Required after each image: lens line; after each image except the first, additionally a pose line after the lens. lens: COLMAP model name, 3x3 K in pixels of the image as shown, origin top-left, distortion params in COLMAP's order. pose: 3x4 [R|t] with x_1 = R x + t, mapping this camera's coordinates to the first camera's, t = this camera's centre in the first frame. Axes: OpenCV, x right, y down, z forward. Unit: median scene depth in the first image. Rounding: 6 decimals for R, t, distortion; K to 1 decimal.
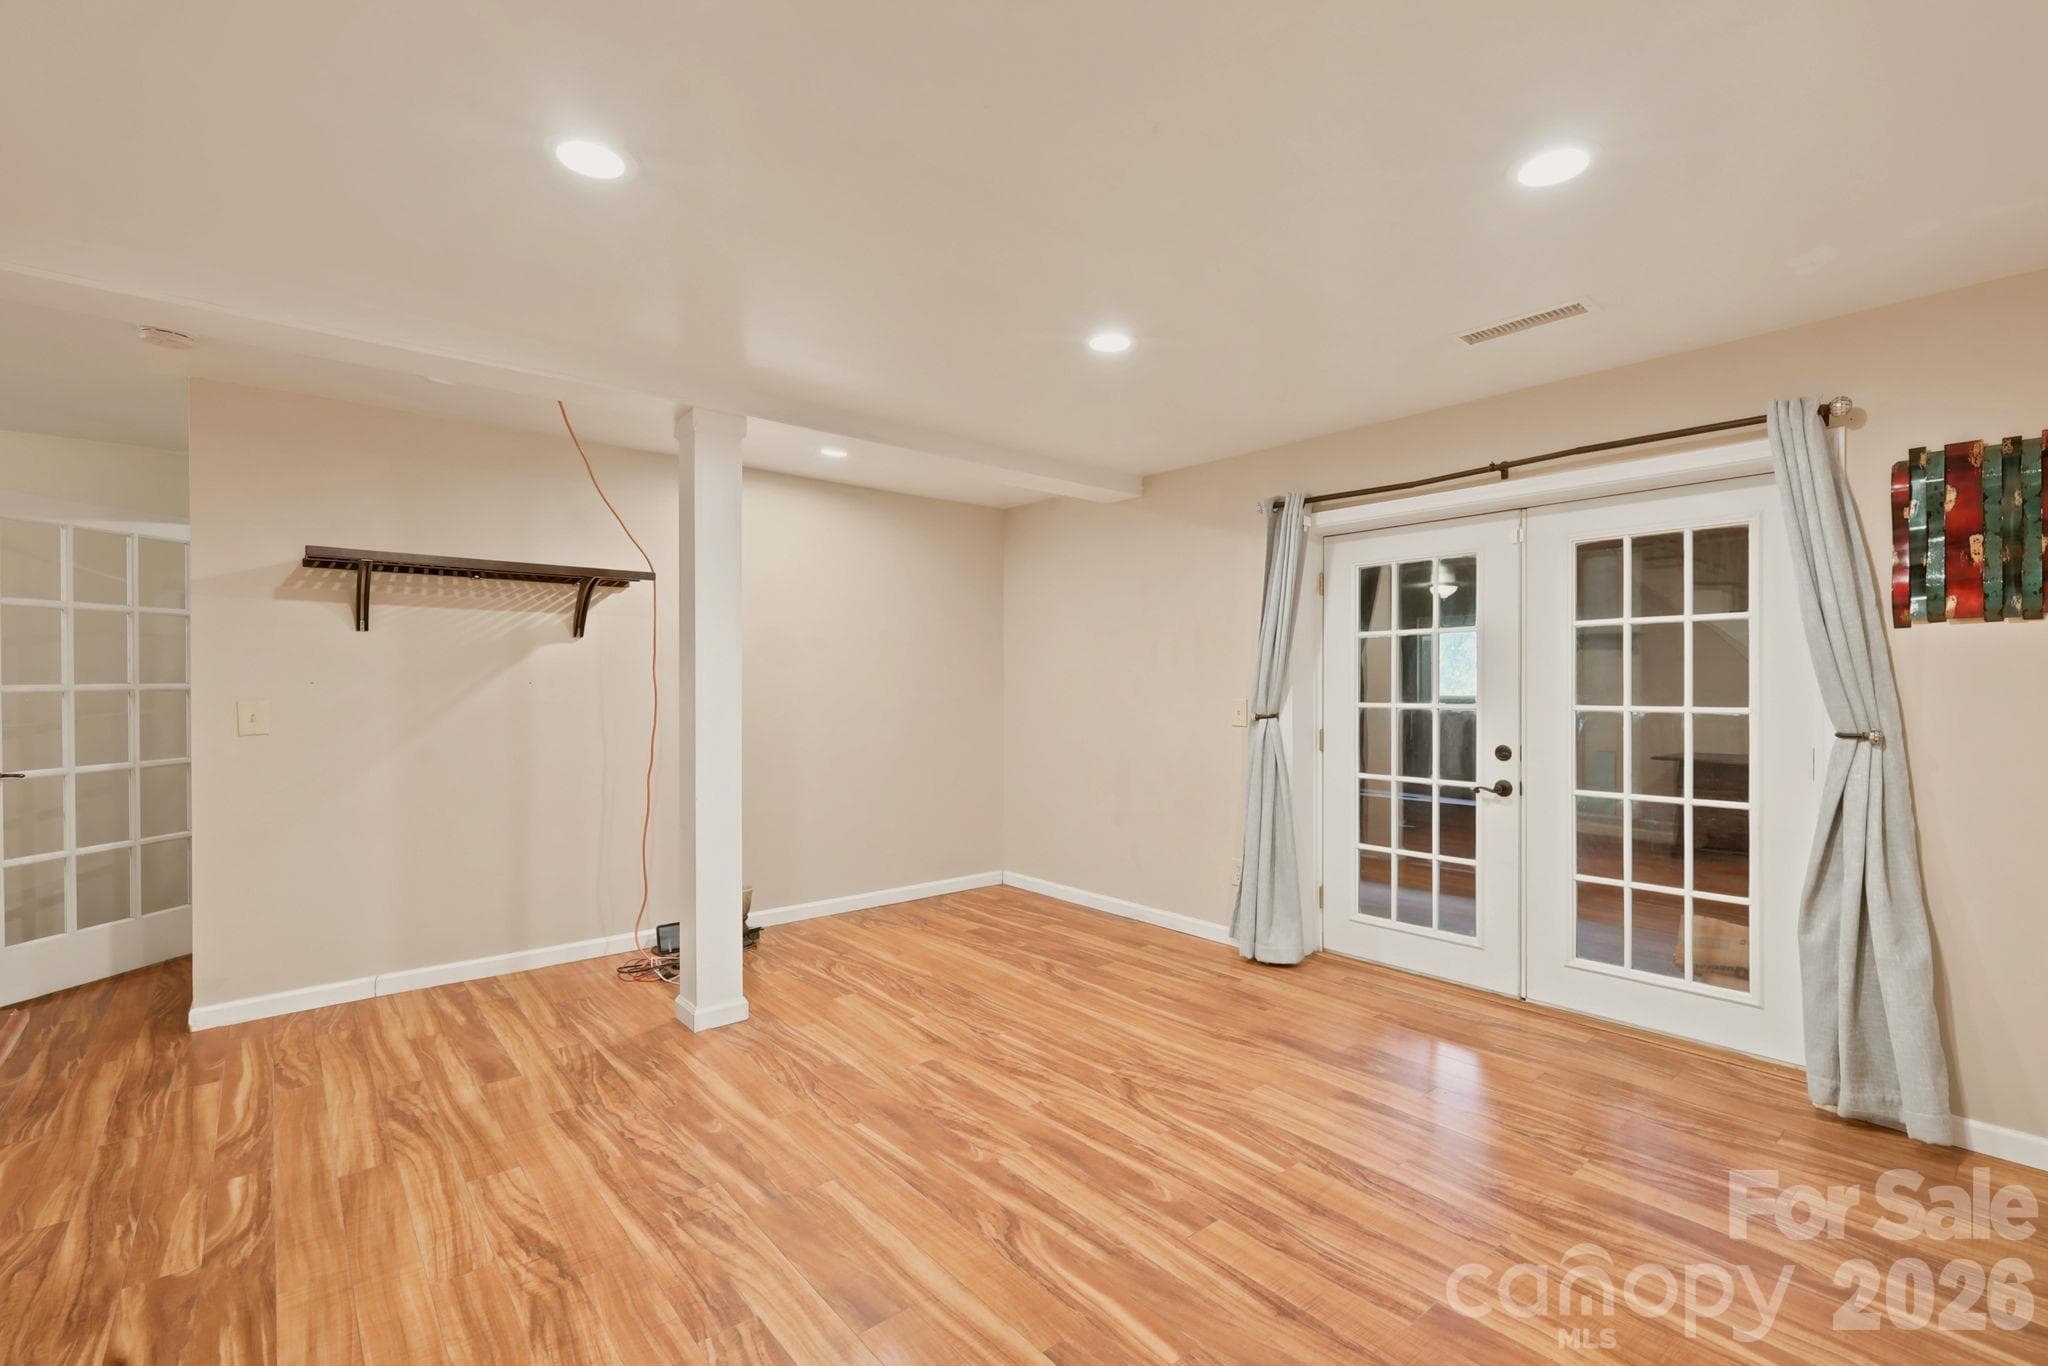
lens RADIAL K [[921.0, 0, 1019.7], [0, 921.0, 686.4], [0, 0, 1]] dist [0.010470, -0.000108]
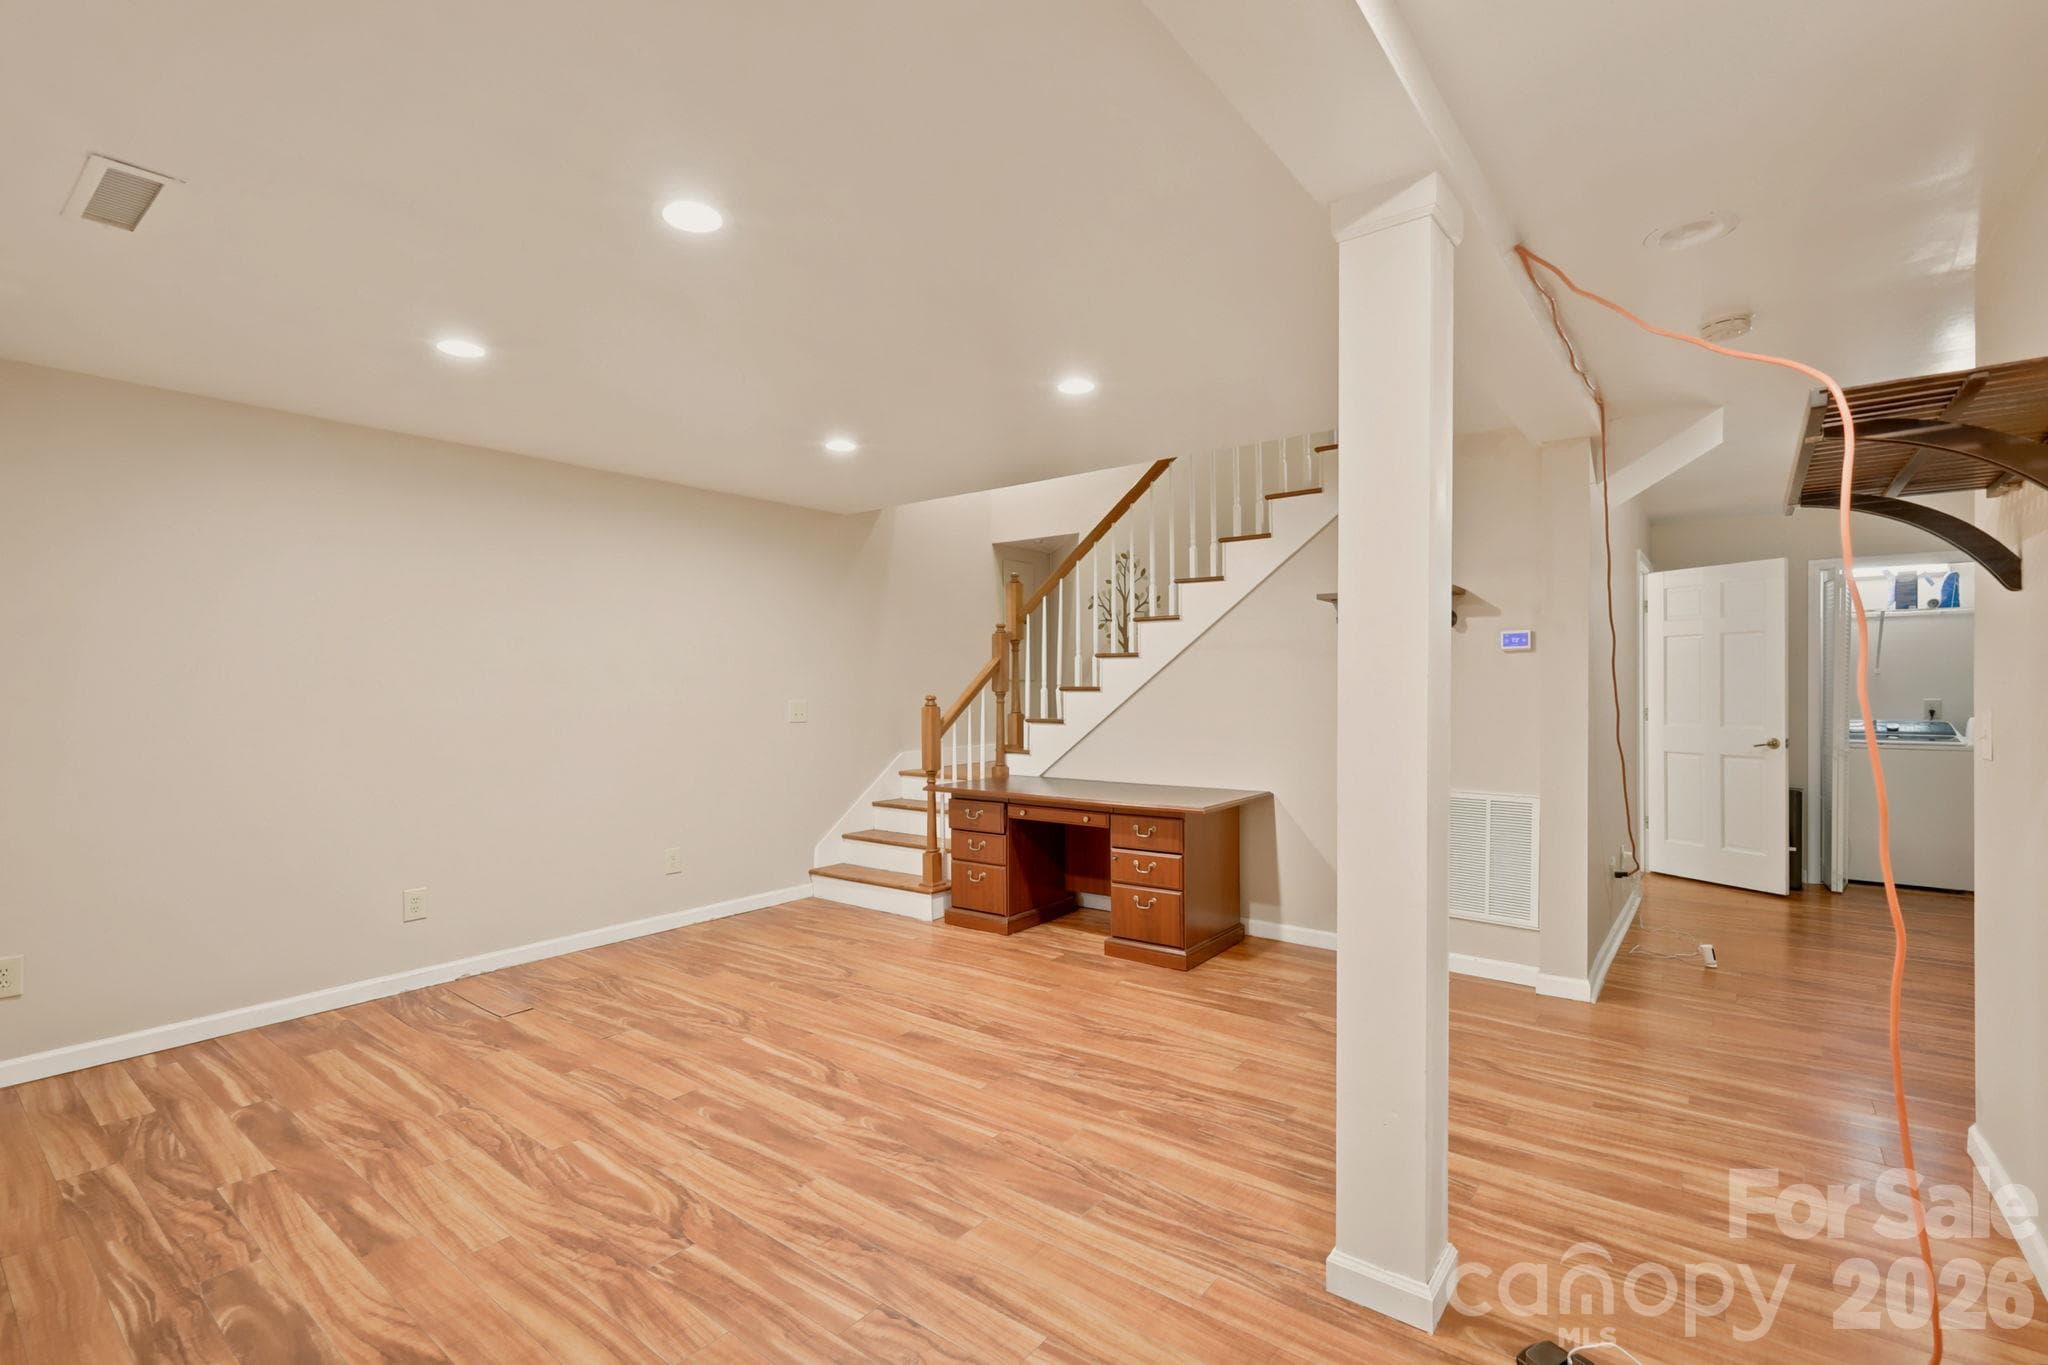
lens RADIAL K [[921.0, 0, 1021.7], [0, 921.0, 686.2], [0, 0, 1]] dist [0.010470, -0.000108]
pose [[-0.978388, 0.004943, -0.206720, -0.002824], [0.005555, 0.999982, -0.002381, -0.002208], [0.206704, -0.003478, -0.978397, 2.001685]]
